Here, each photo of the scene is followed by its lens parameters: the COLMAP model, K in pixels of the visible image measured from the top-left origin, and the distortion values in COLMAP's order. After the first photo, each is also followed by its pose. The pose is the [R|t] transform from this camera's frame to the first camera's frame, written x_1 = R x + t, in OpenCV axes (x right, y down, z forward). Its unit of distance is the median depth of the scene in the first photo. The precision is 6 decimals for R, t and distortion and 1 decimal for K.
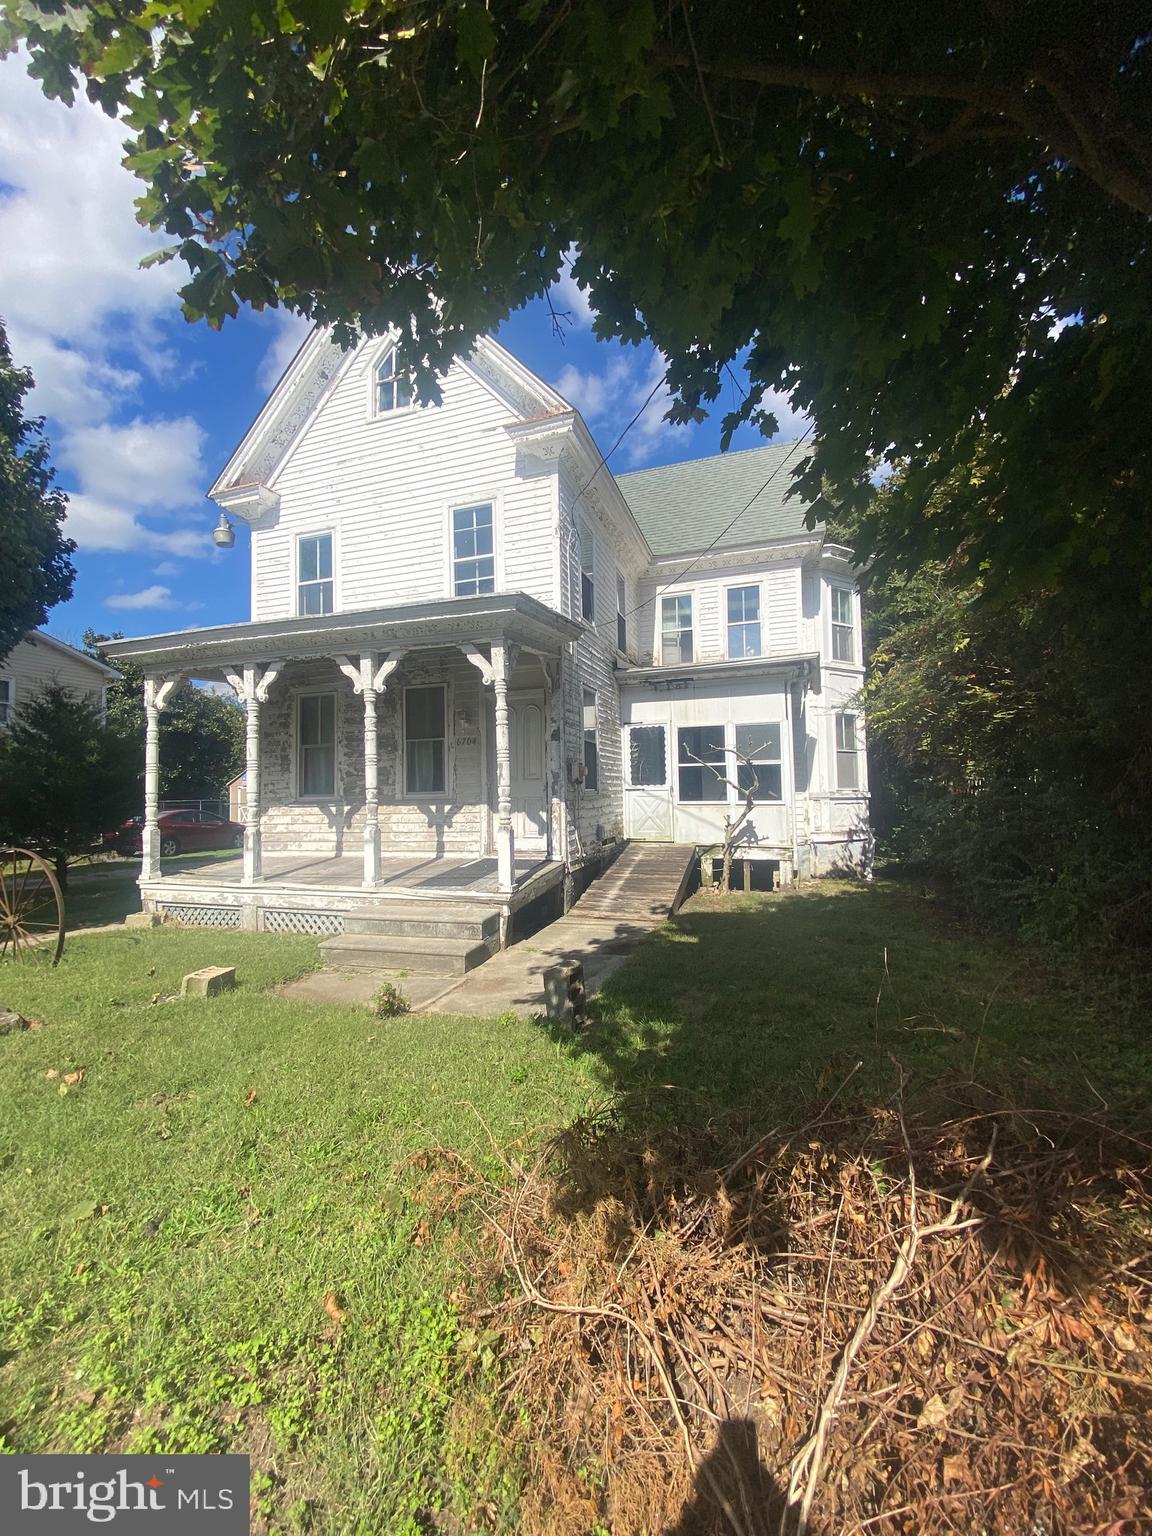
lens RADIAL K [[632.2, 0, 579.8], [0, 632.2, 768.3], [0, 0, 1]] dist [-0.028997, -0.002304]
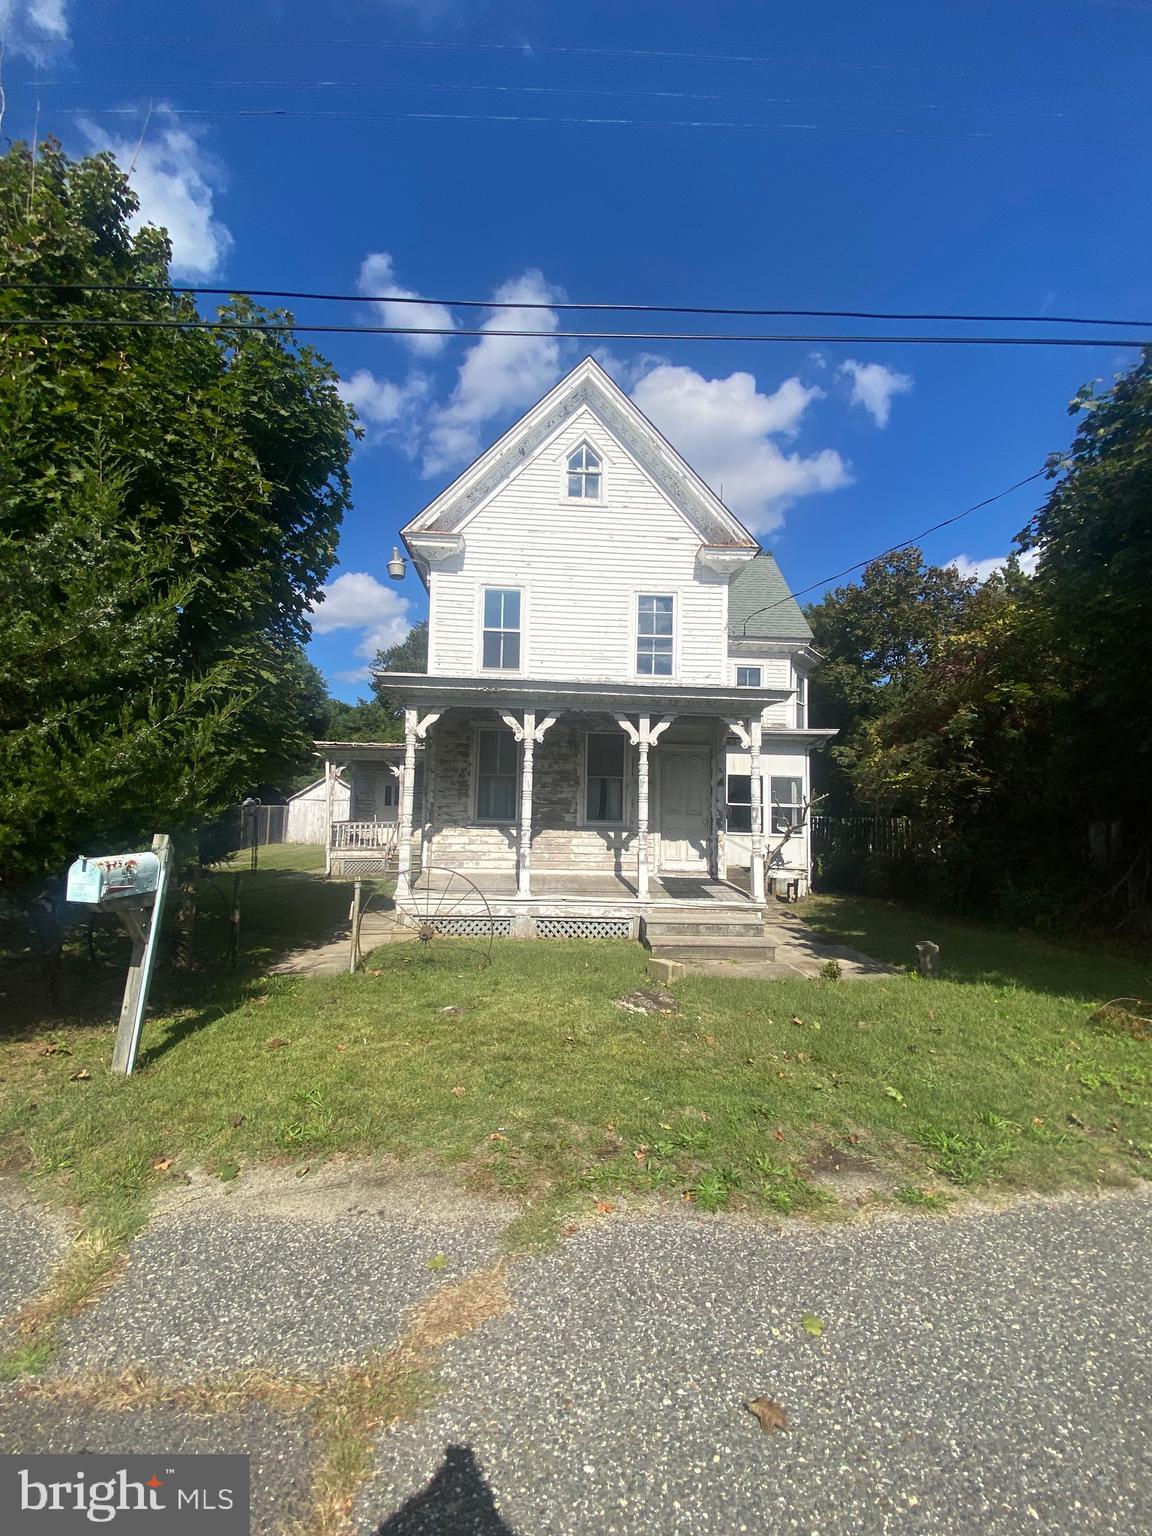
lens RADIAL K [[632.2, 0, 566.9], [0, 632.2, 772.0], [0, 0, 1]] dist [-0.028997, -0.002304]
pose [[0.932515, 0.065523, 0.355138, -0.750598], [-0.057427, 0.997794, -0.033302, -0.011594], [-0.356536, 0.010660, 0.934221, -0.108839]]
